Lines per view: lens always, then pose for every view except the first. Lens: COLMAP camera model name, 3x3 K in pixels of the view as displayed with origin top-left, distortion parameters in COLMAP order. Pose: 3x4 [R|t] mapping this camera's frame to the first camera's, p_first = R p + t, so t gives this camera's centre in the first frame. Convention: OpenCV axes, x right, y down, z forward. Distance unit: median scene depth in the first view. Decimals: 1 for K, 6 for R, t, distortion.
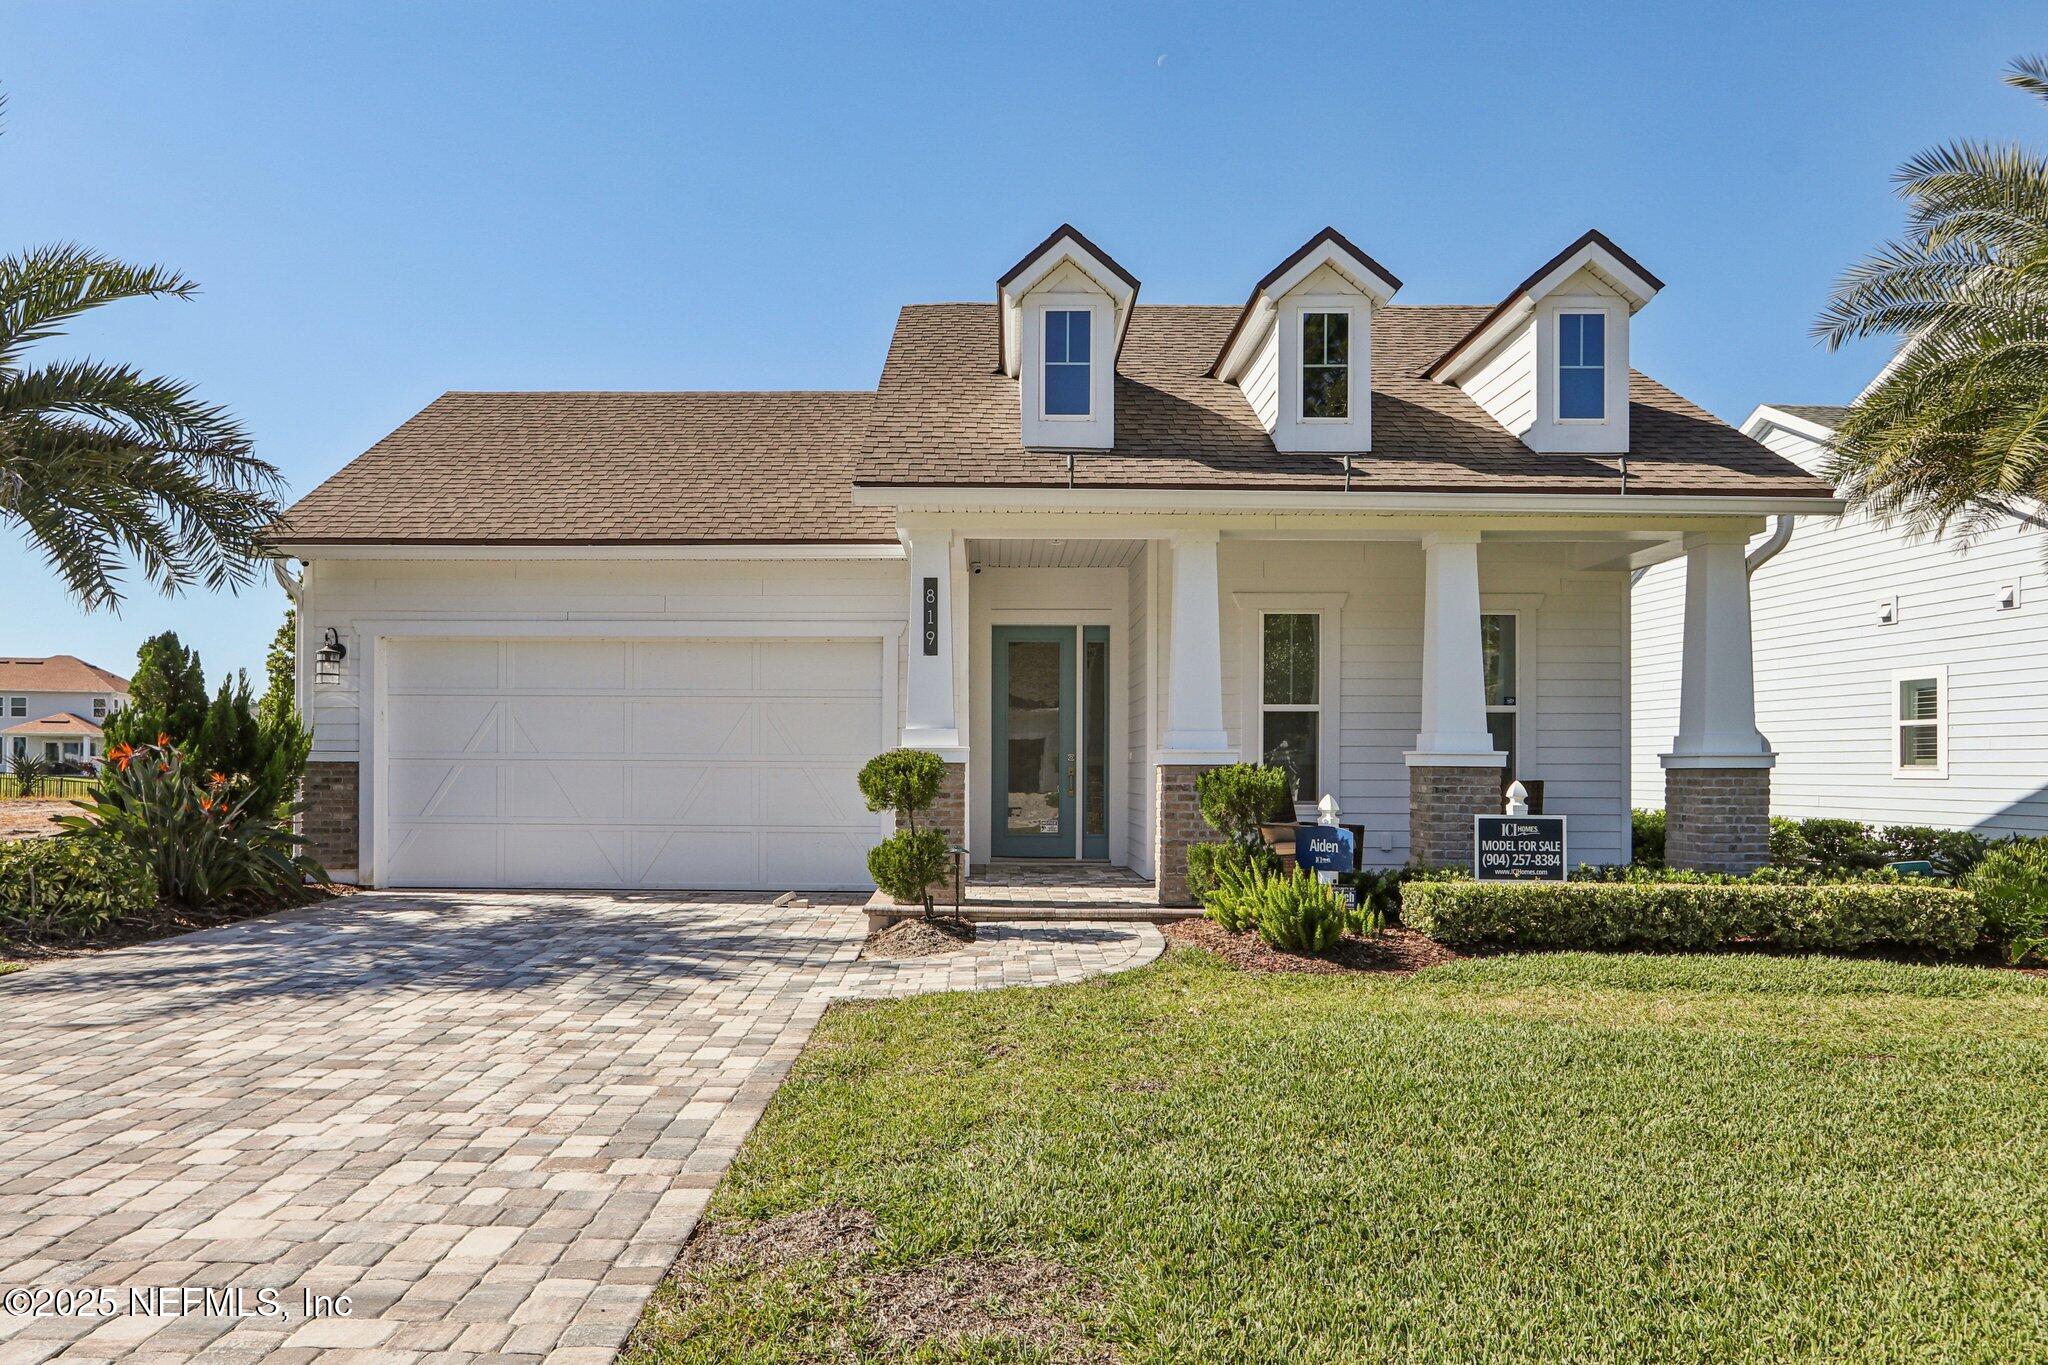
lens RADIAL K [[1376.4, 0, 1015.1], [0, 1376.4, 664.7], [0, 0, 1]] dist [0.007501, 0.002589]
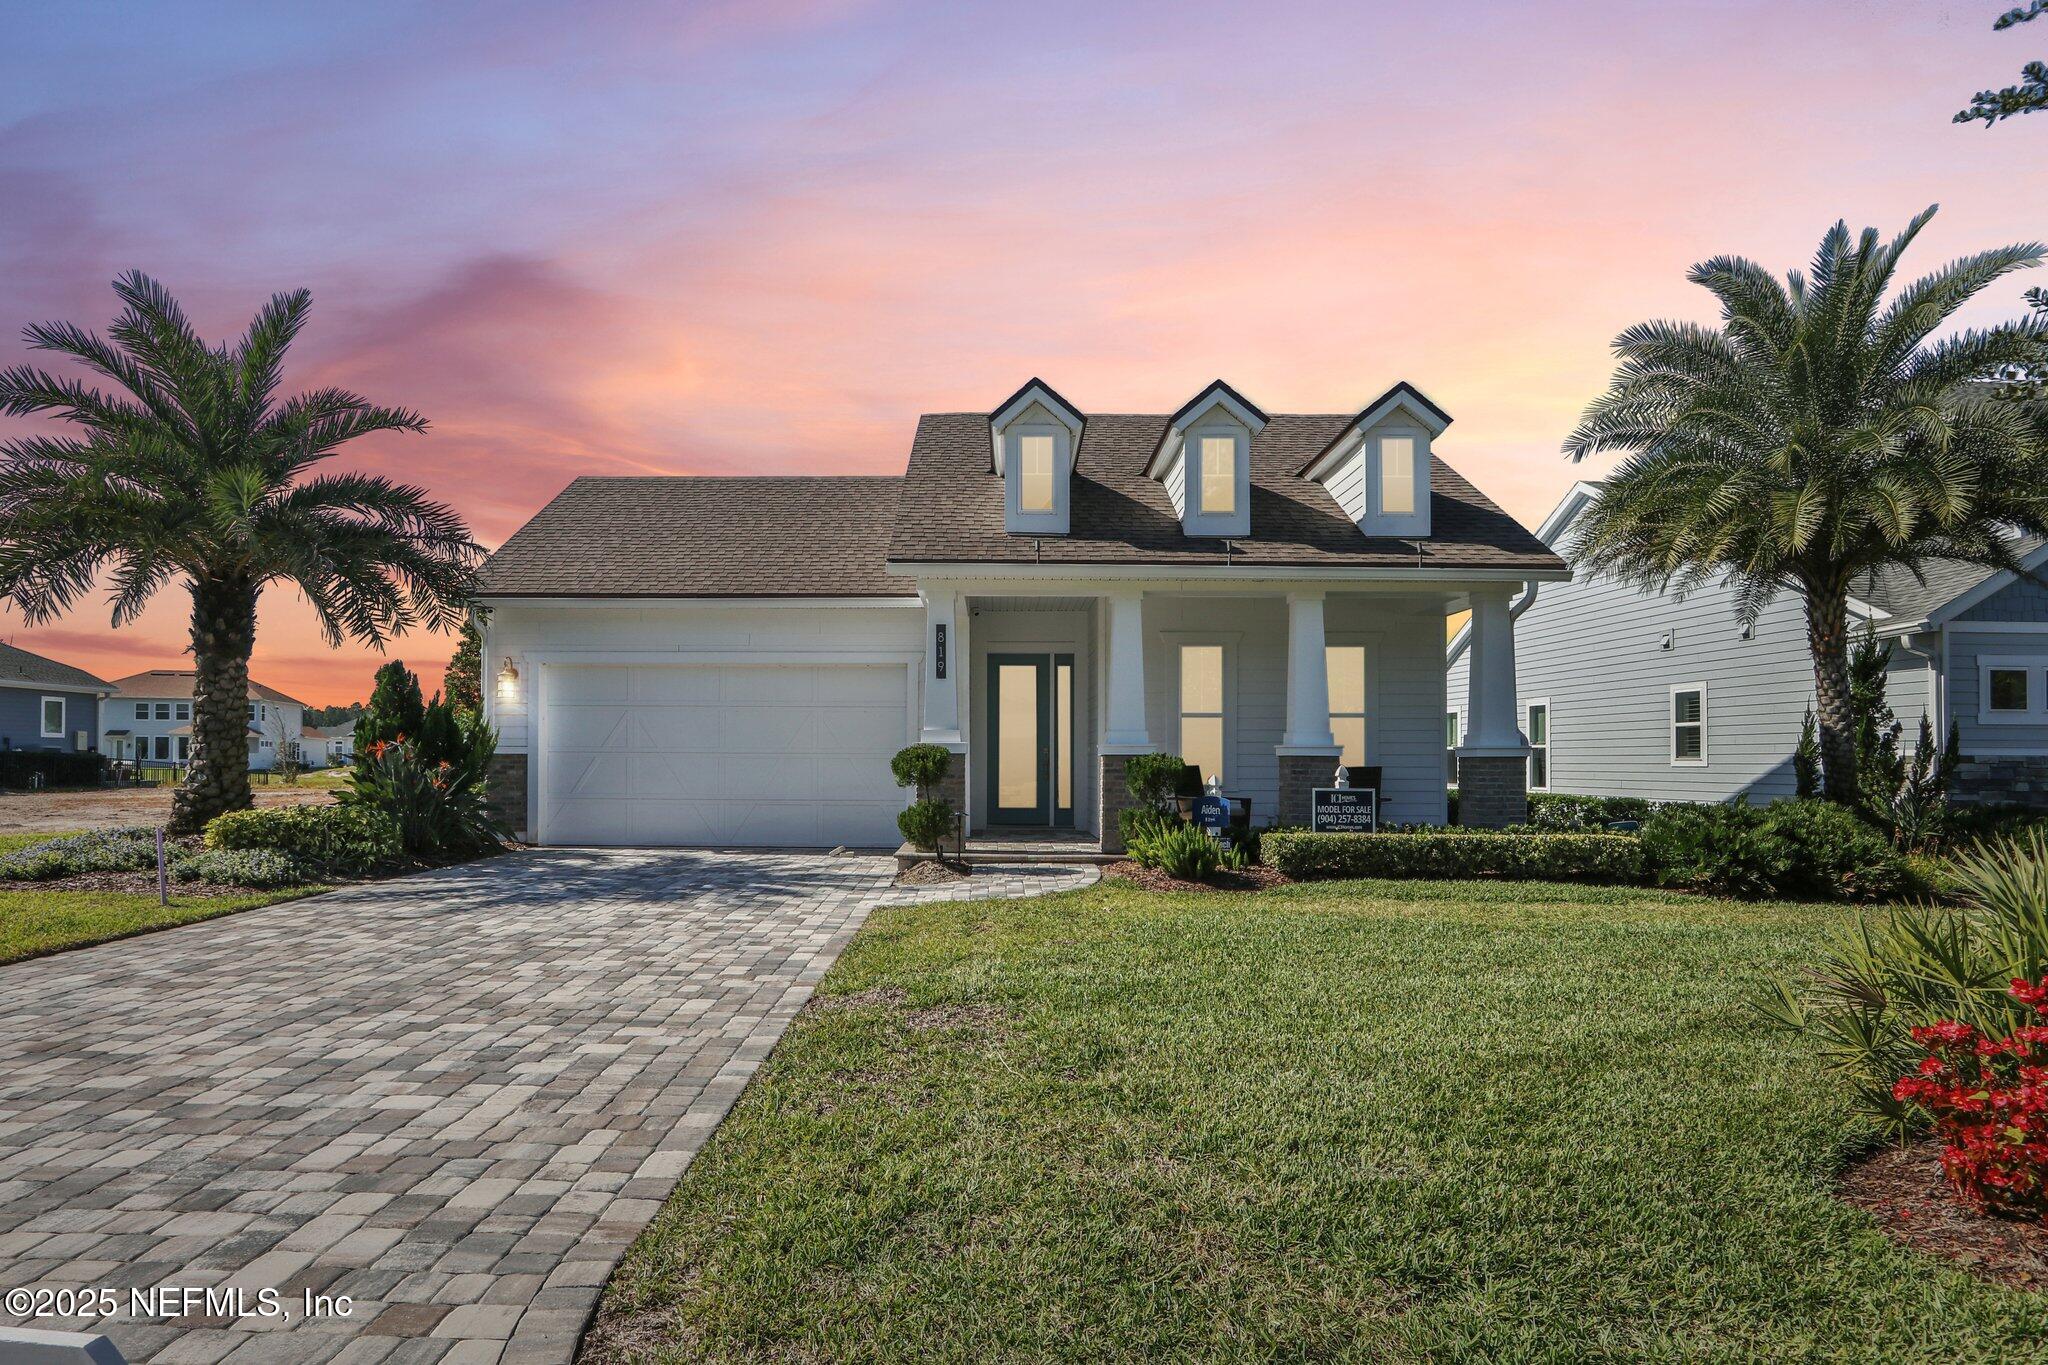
lens RADIAL K [[1132.4, 0, 1024.0], [0, 1132.4, 682.5], [0, 0, 1]] dist [-0.002403, -0.000455]
pose [[0.999964, -0.000308, 0.008441, 0.015435], [0.000269, 0.999990, 0.004558, -0.008264], [-0.008442, -0.004556, 0.999954, -0.183842]]
